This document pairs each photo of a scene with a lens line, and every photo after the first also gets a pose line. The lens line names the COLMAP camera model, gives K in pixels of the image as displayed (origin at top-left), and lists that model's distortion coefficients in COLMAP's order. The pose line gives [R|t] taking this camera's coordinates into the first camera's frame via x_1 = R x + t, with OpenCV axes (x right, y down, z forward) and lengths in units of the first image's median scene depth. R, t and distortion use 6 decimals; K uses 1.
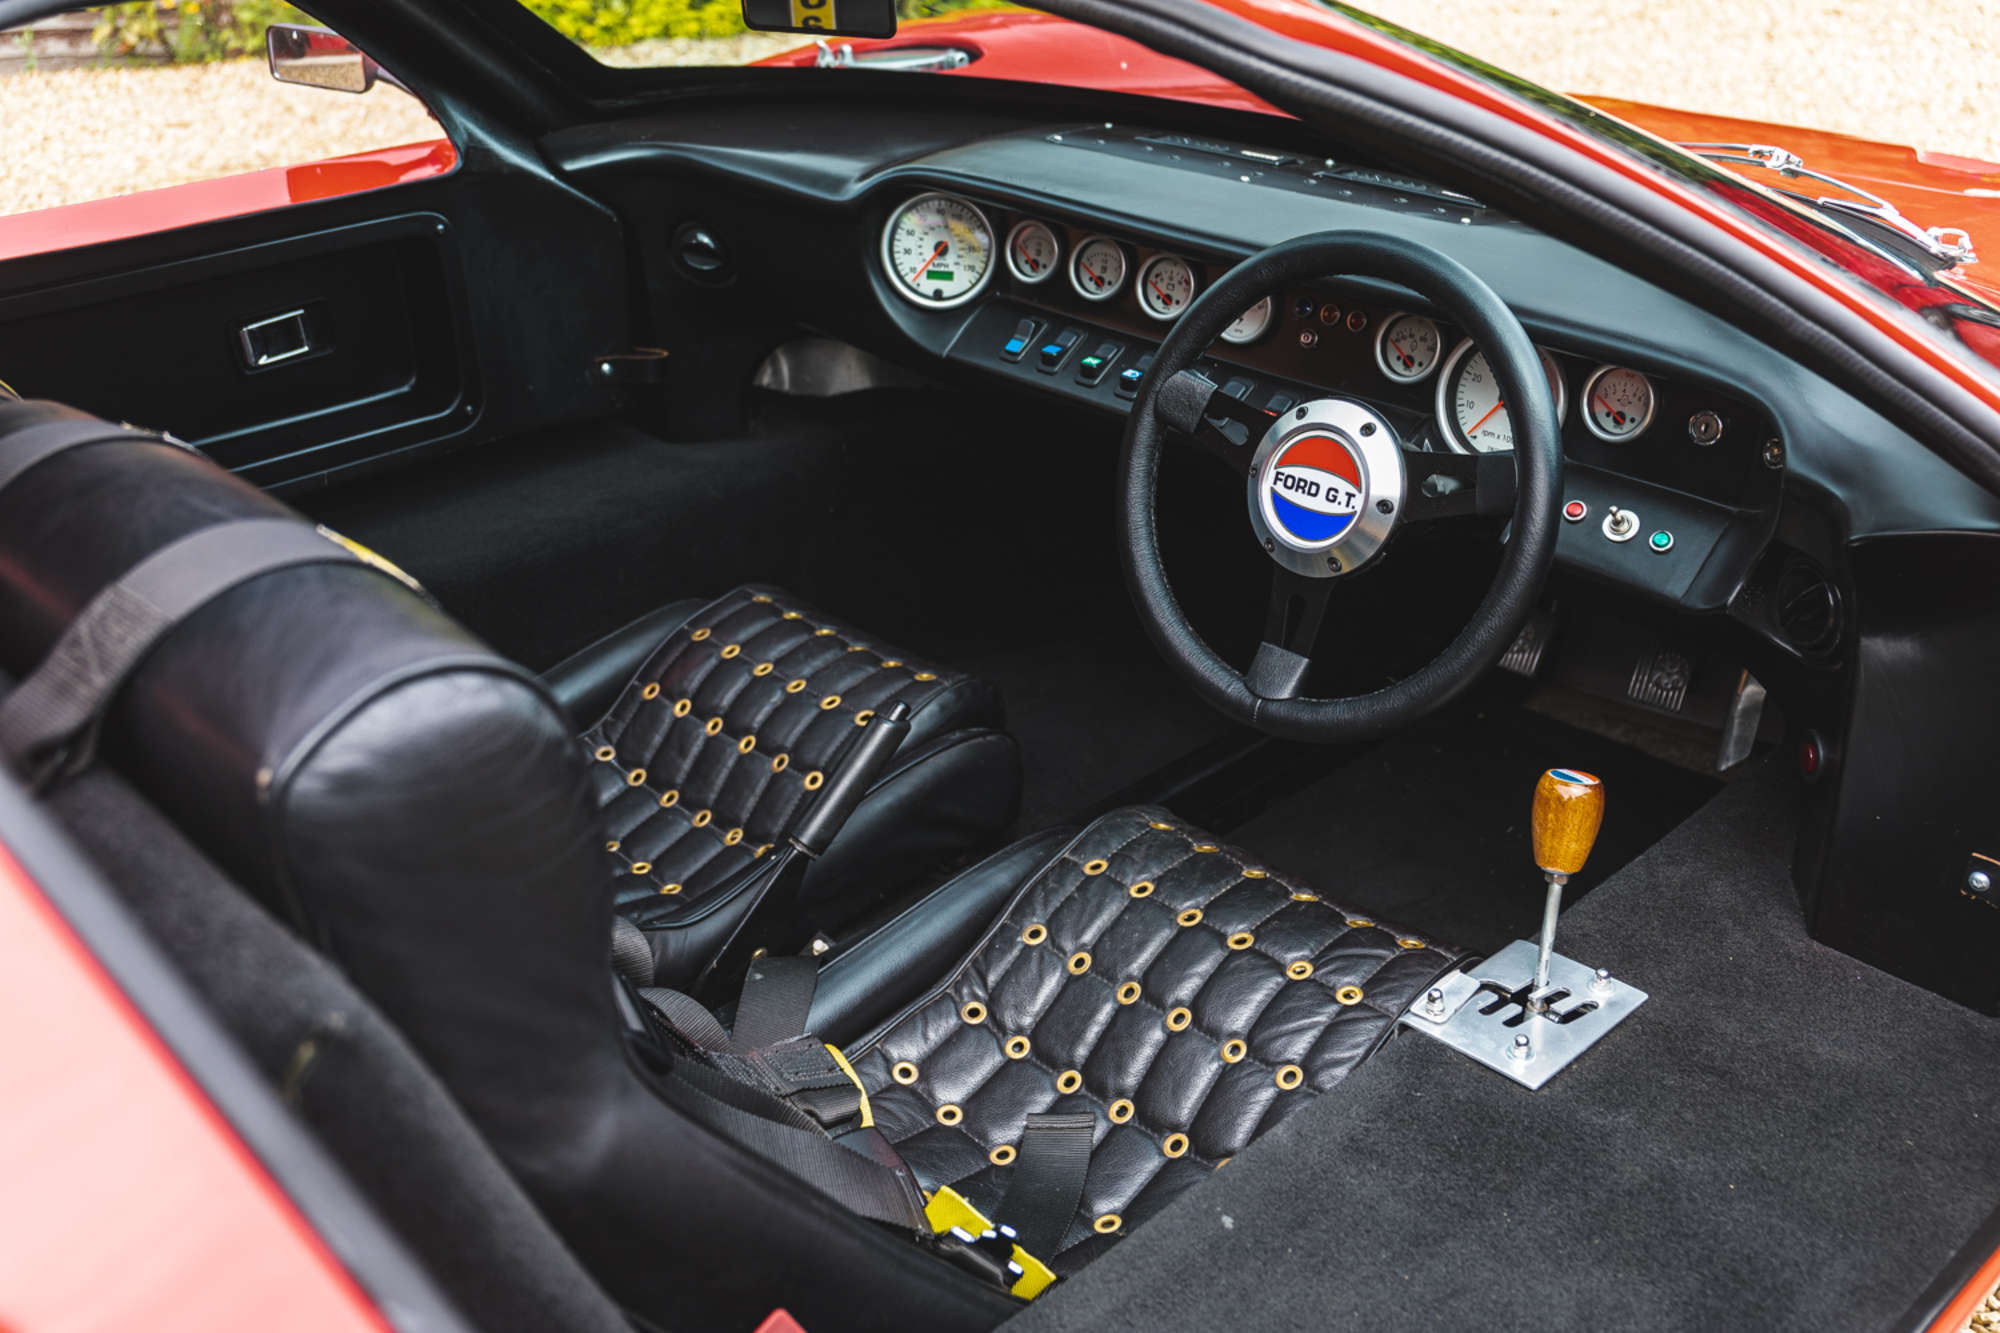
lens RADIAL K [[1999.8, 0, 1001.3], [0, 1999.8, 655.8], [0, 0, 1]] dist [-0.009768, 0.000000]
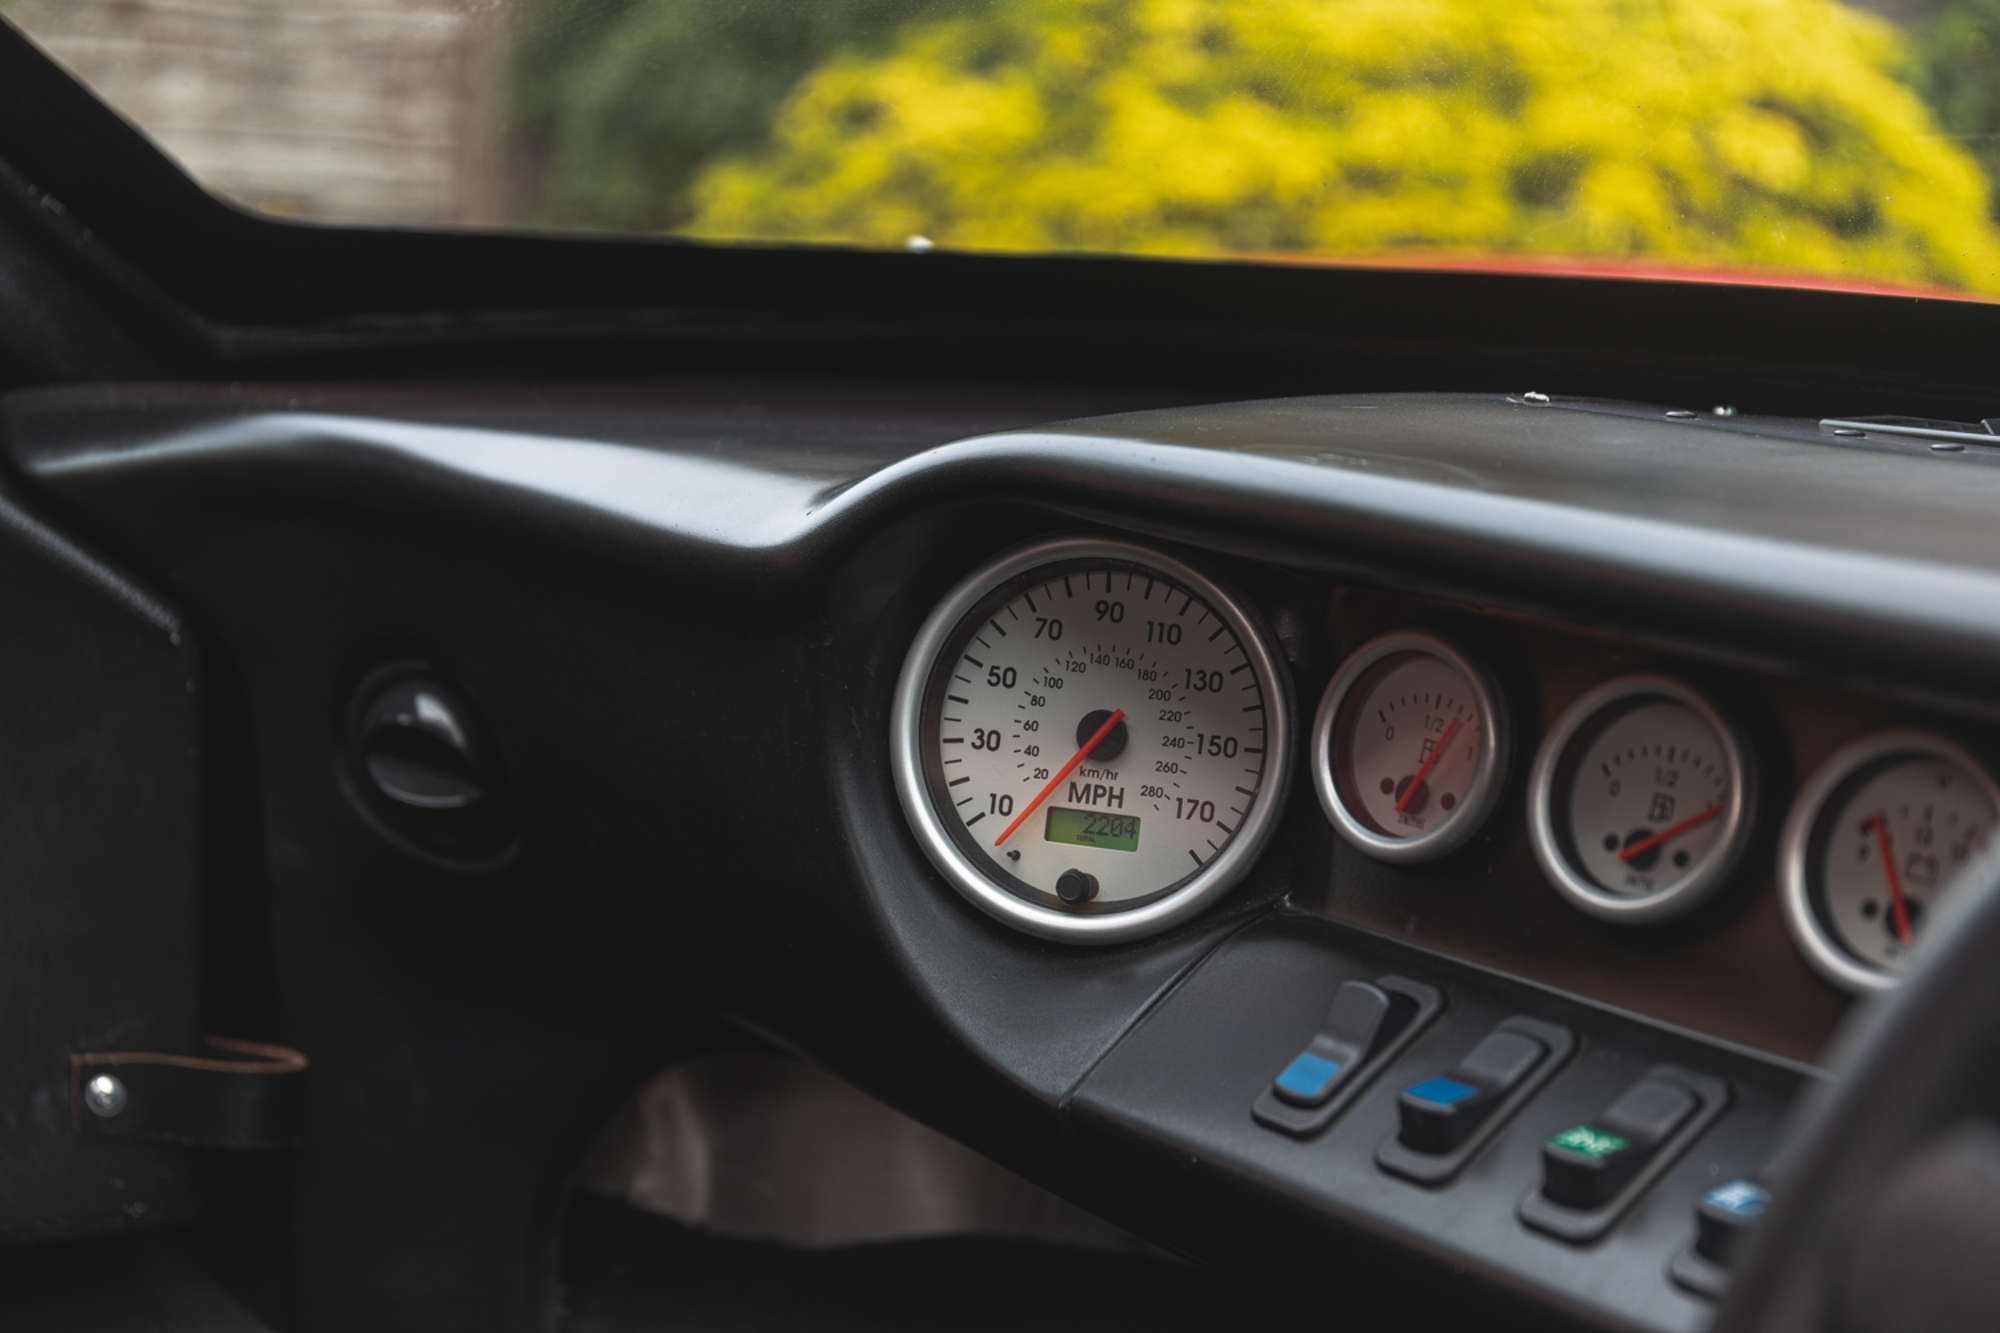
lens RADIAL K [[3782.1, 0, 993.0], [0, 3782.1, 668.9], [0, 0, 1]] dist [-0.034176, 0.000000]
pose [[0.985649, 0.063172, -0.156544, 0.042430], [-0.106940, 0.951192, -0.289479, -0.059518], [0.130616, 0.302065, 0.944297, 0.529381]]
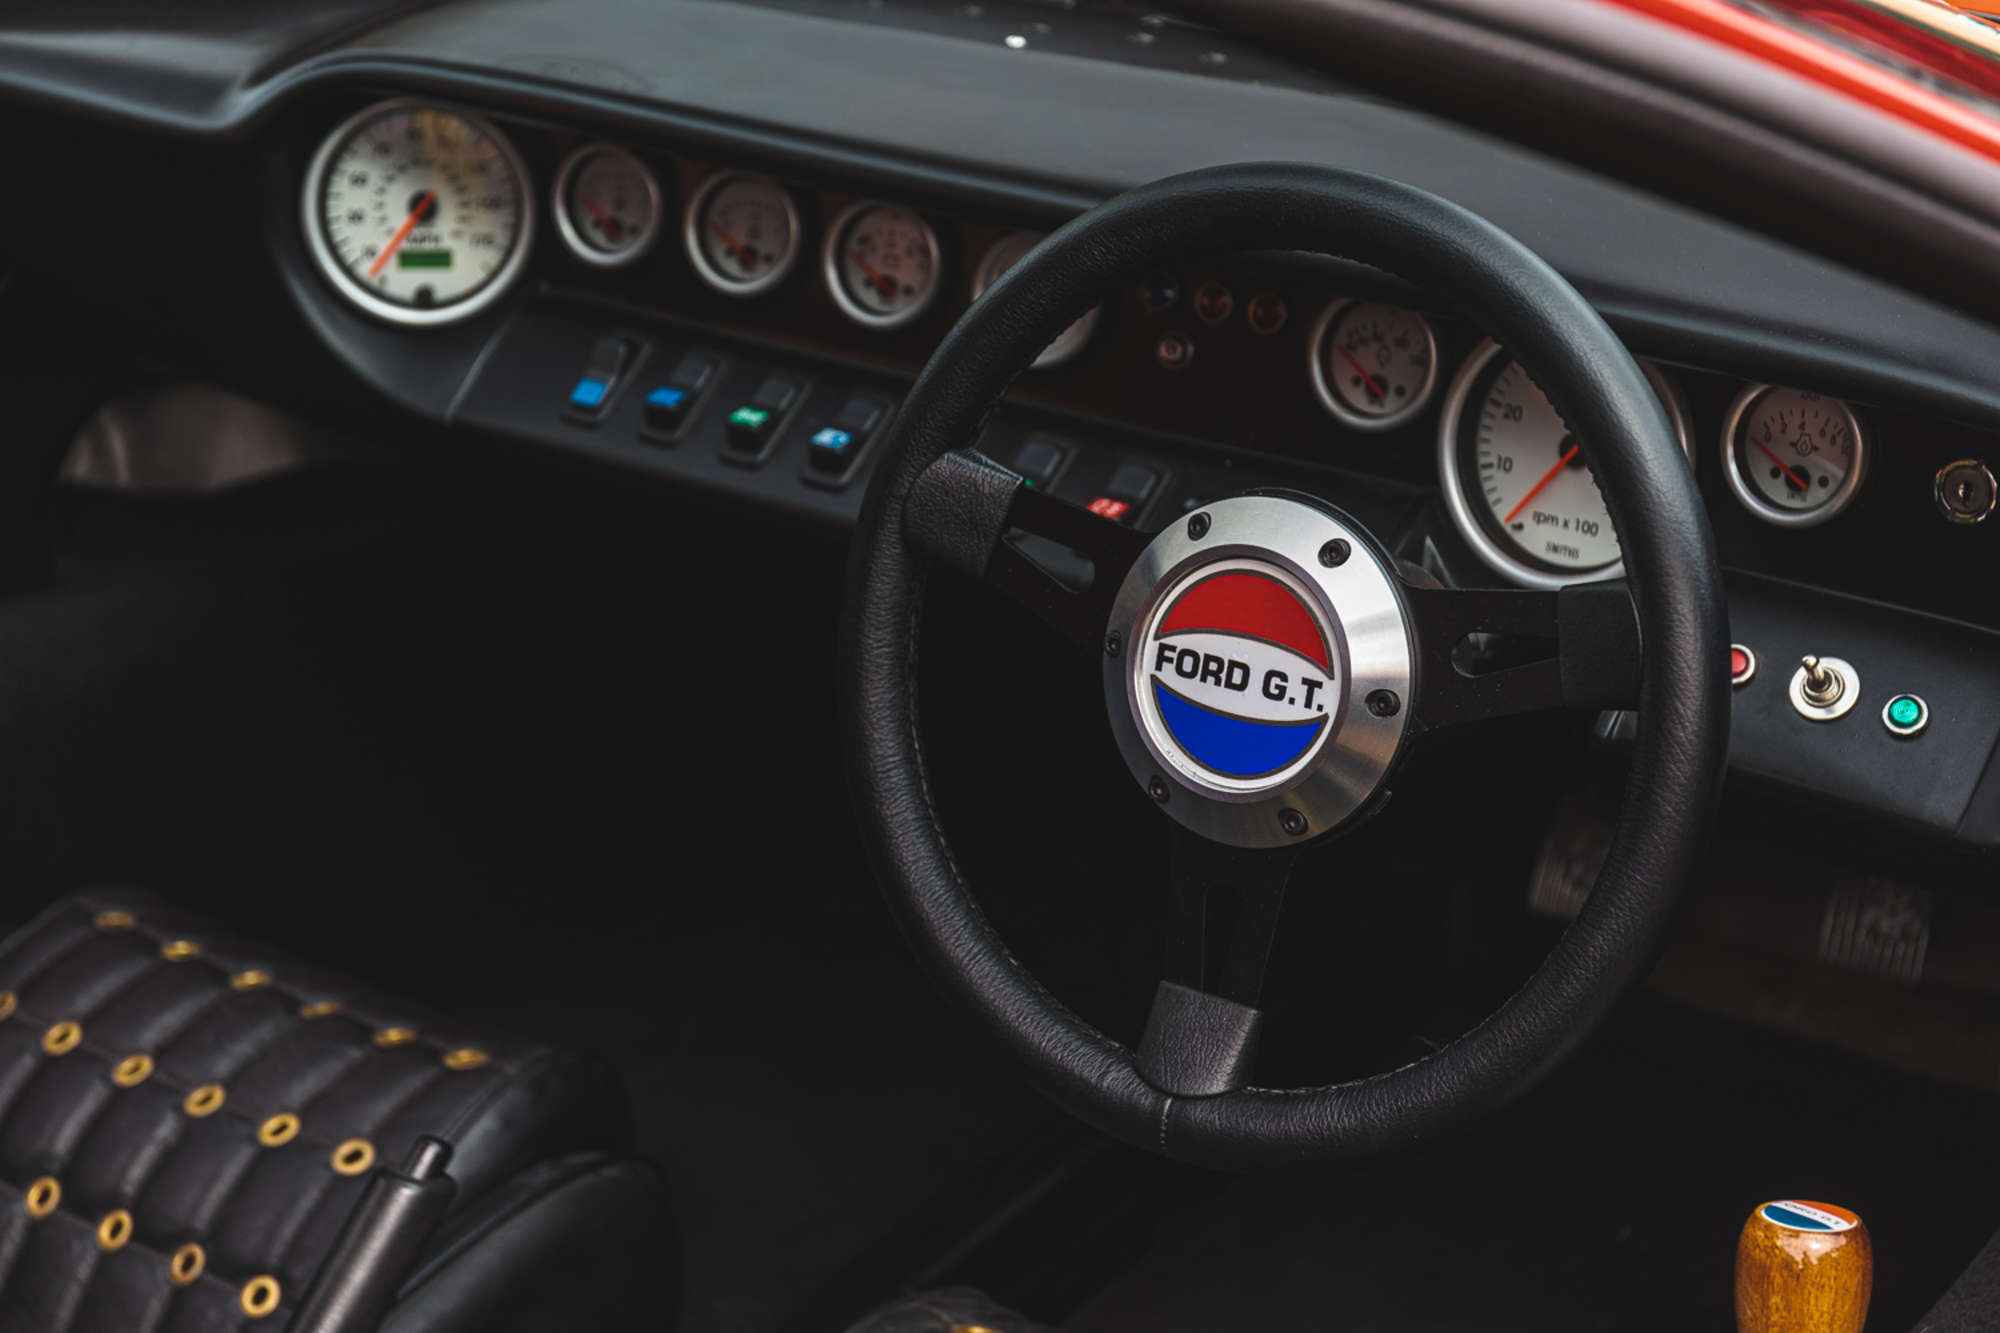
lens RADIAL K [[3782.1, 0, 1003.3], [0, 3782.1, 671.6], [0, 0, 1]] dist [-0.034176, 0.000000]
pose [[0.988254, -0.086975, 0.125656, -0.016870], [0.092236, 0.995062, -0.036658, -0.042383], [-0.121847, 0.047818, 0.991396, 0.047845]]
